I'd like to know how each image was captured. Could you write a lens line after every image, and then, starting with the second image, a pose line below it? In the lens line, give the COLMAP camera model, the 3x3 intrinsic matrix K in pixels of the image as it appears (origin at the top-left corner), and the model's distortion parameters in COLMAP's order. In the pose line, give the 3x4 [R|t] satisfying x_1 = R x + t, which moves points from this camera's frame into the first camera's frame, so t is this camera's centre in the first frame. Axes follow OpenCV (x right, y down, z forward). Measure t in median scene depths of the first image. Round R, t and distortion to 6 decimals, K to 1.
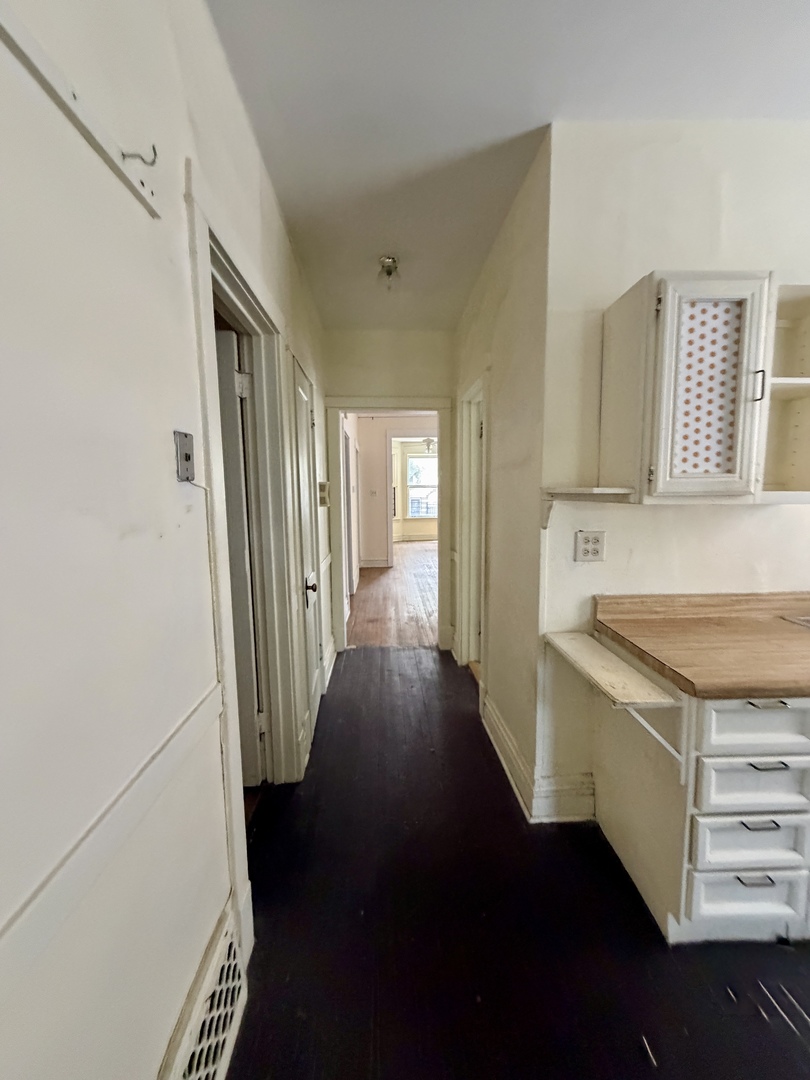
lens RADIAL K [[435.2, 0, 412.3], [0, 435.2, 538.4], [0, 0, 1]] dist [-0.003559, -0.000198]
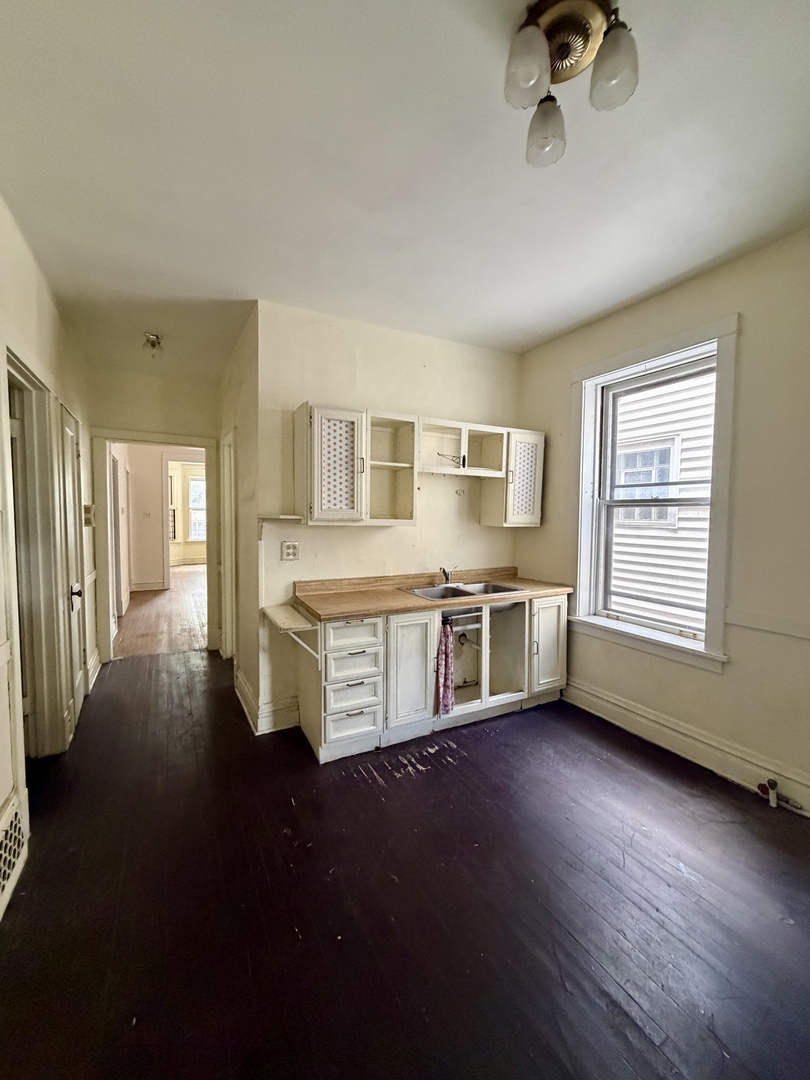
lens RADIAL K [[435.2, 0, 412.3], [0, 435.2, 538.4], [0, 0, 1]] dist [-0.003559, -0.000198]
pose [[0.901136, -0.003612, 0.433520, 0.089415], [0.027539, 0.998423, -0.048924, 0.049917], [-0.432660, 0.056026, 0.899815, -0.522702]]
